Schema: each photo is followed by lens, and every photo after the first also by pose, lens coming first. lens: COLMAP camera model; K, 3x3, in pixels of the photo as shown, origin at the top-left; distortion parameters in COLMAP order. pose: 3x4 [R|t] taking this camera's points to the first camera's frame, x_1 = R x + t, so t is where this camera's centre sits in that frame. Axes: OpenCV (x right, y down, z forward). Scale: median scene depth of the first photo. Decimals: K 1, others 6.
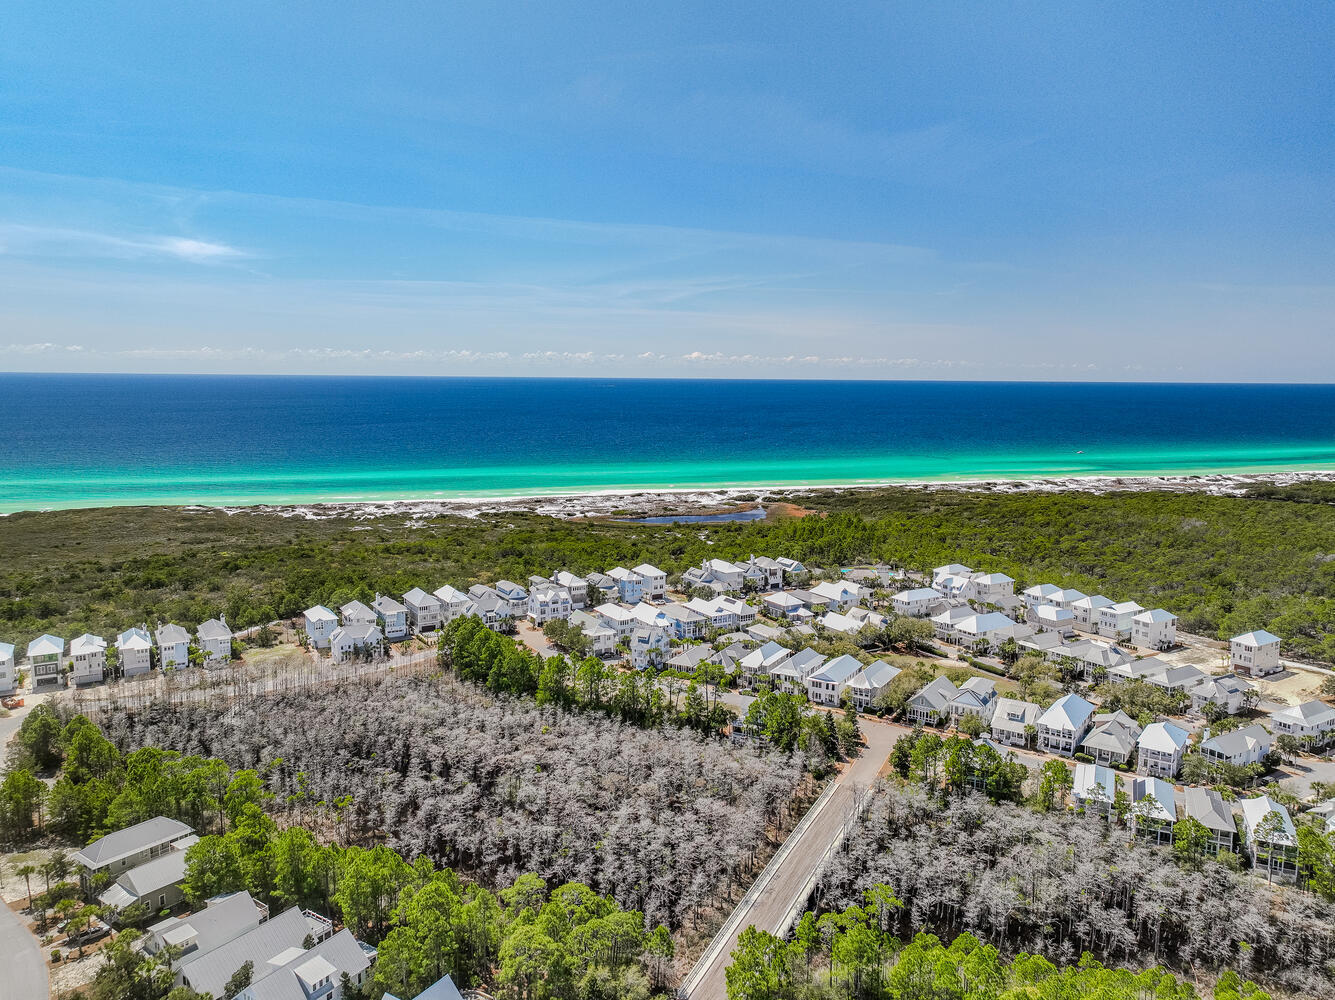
lens RADIAL K [[964.5, 0, 679.0], [0, 964.5, 495.3], [0, 0, 1]] dist [0.002686, 0.012008]
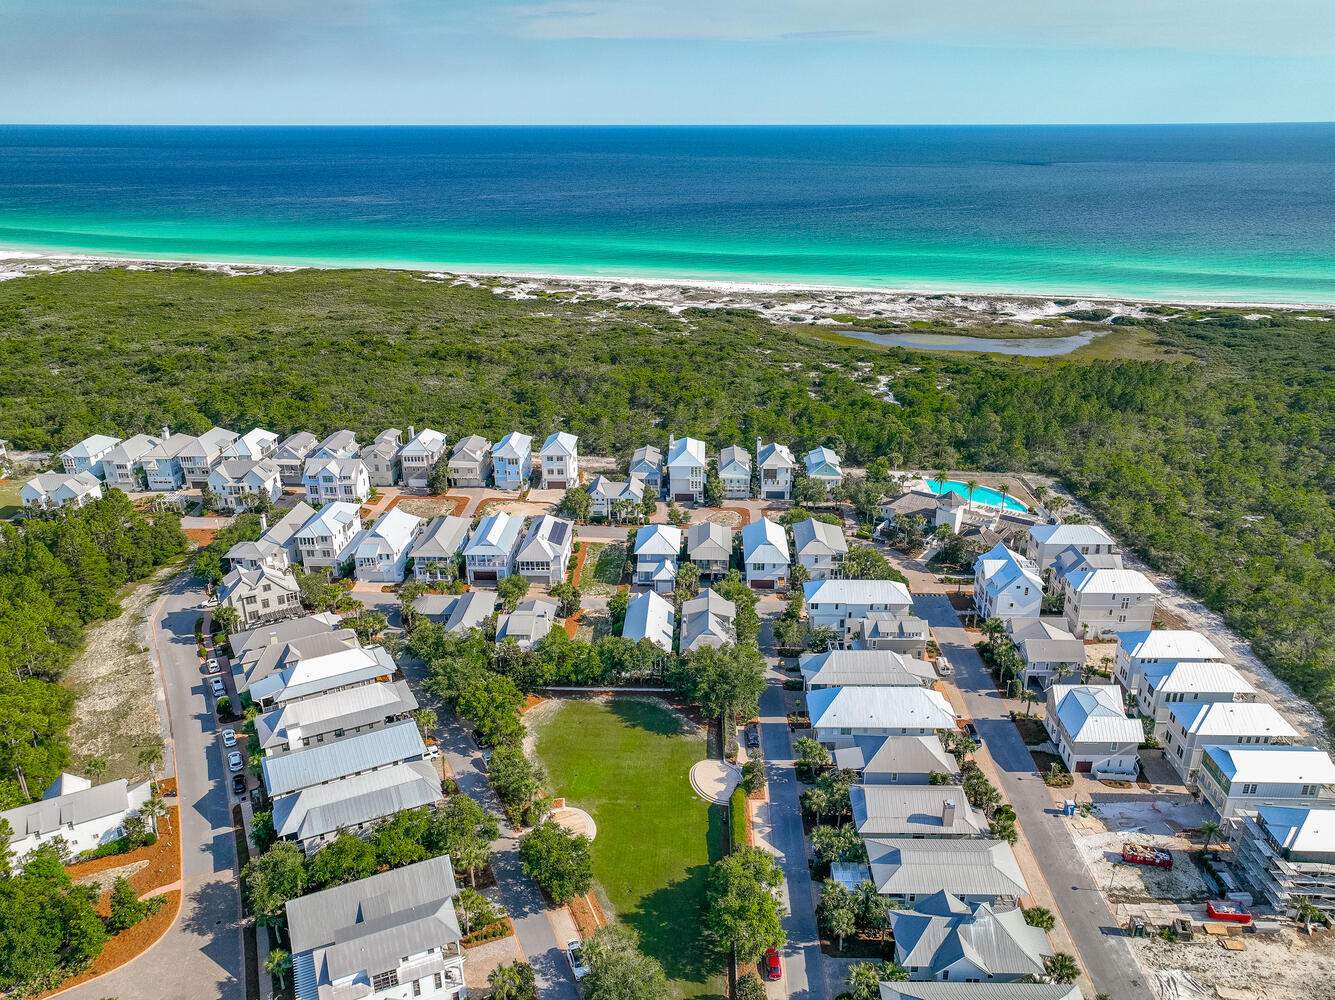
lens RADIAL K [[964.5, 0, 679.0], [0, 964.5, 495.3], [0, 0, 1]] dist [0.002686, 0.012008]
pose [[0.835674, 0.189951, -0.515333, 0.285106], [-0.059893, 0.964211, 0.258282, -0.046569], [0.545951, -0.184974, 0.817143, 0.371370]]
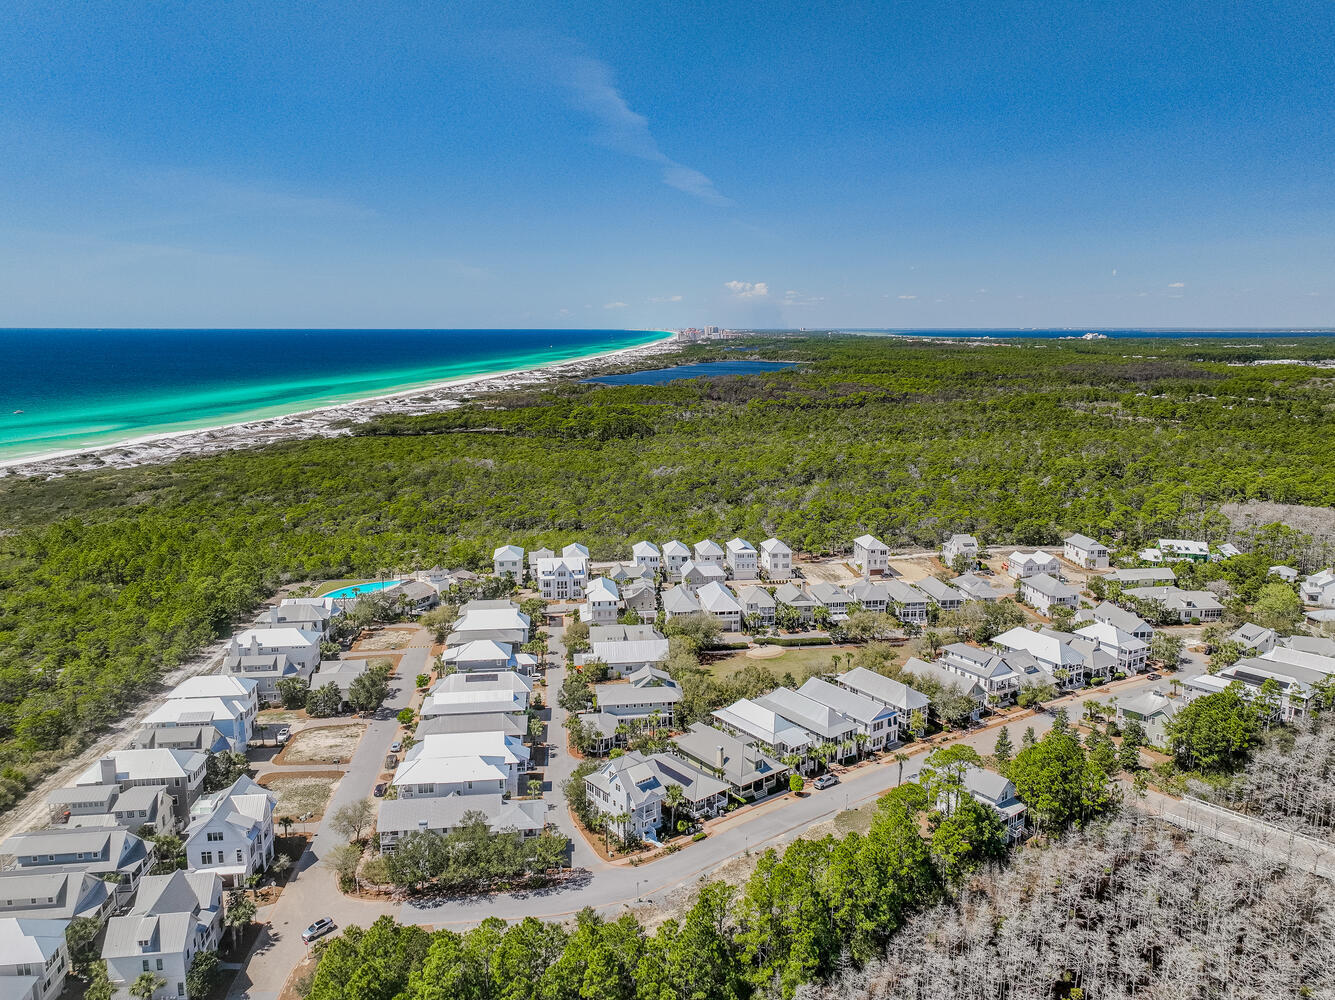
lens RADIAL K [[964.5, 0, 679.0], [0, 964.5, 495.3], [0, 0, 1]] dist [0.002686, 0.012008]
pose [[0.412247, -0.164895, 0.896026, -0.269586], [0.114700, 0.985053, 0.128507, -0.041240], [-0.903823, 0.049798, 0.424999, 0.418894]]
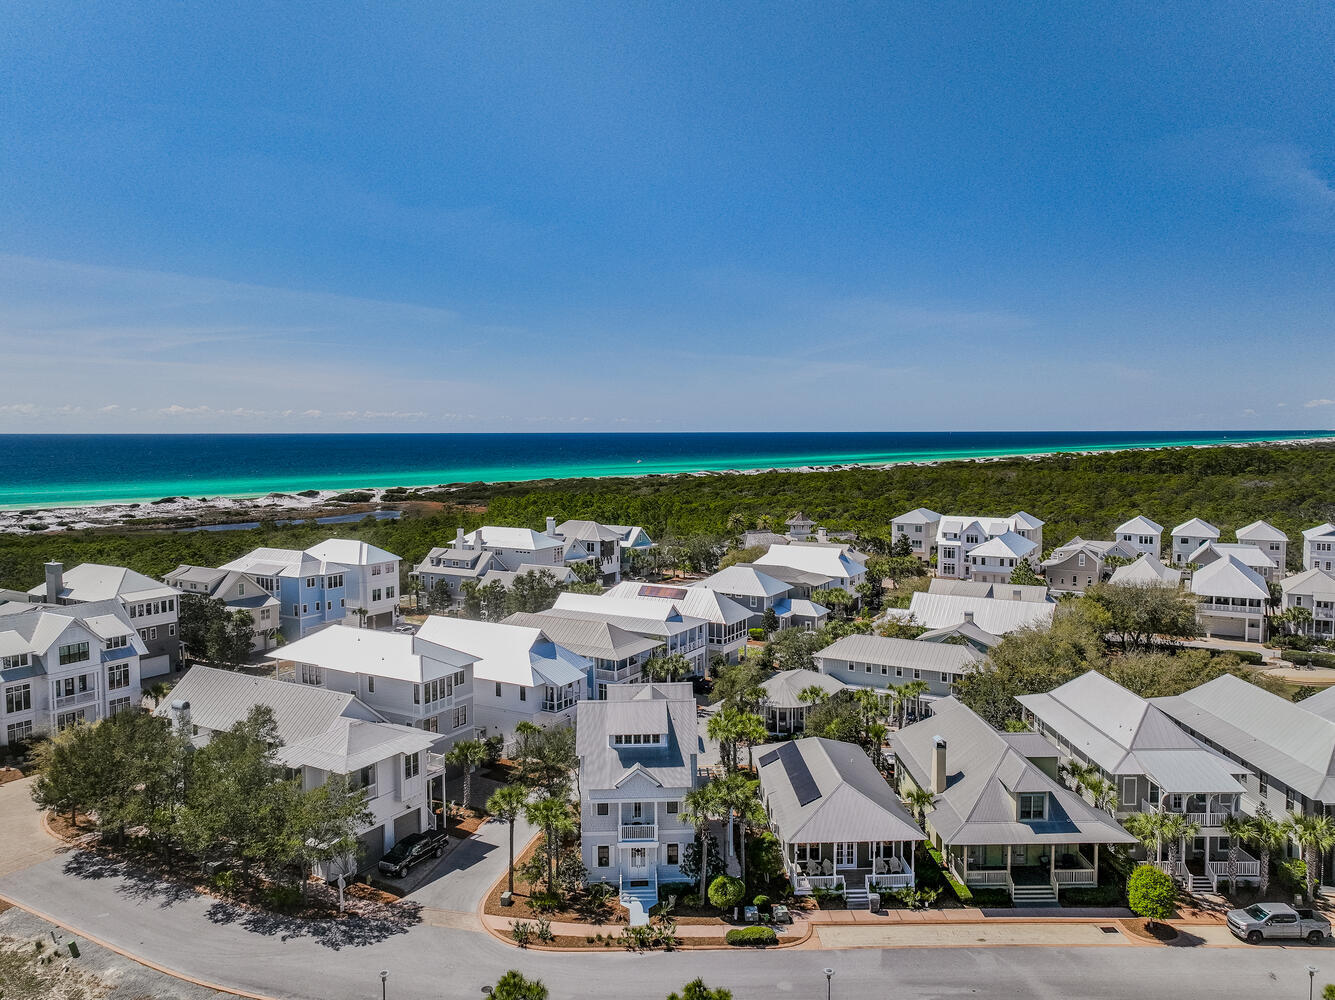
lens RADIAL K [[965.8, 0, 681.6], [0, 965.8, 504.8], [0, 0, 1]] dist [0.003527, 0.007127]
pose [[0.876439, -0.047067, 0.479207, -0.070613], [0.069083, 0.997206, -0.028404, 0.058384], [-0.476531, 0.057999, 0.877242, 0.454799]]
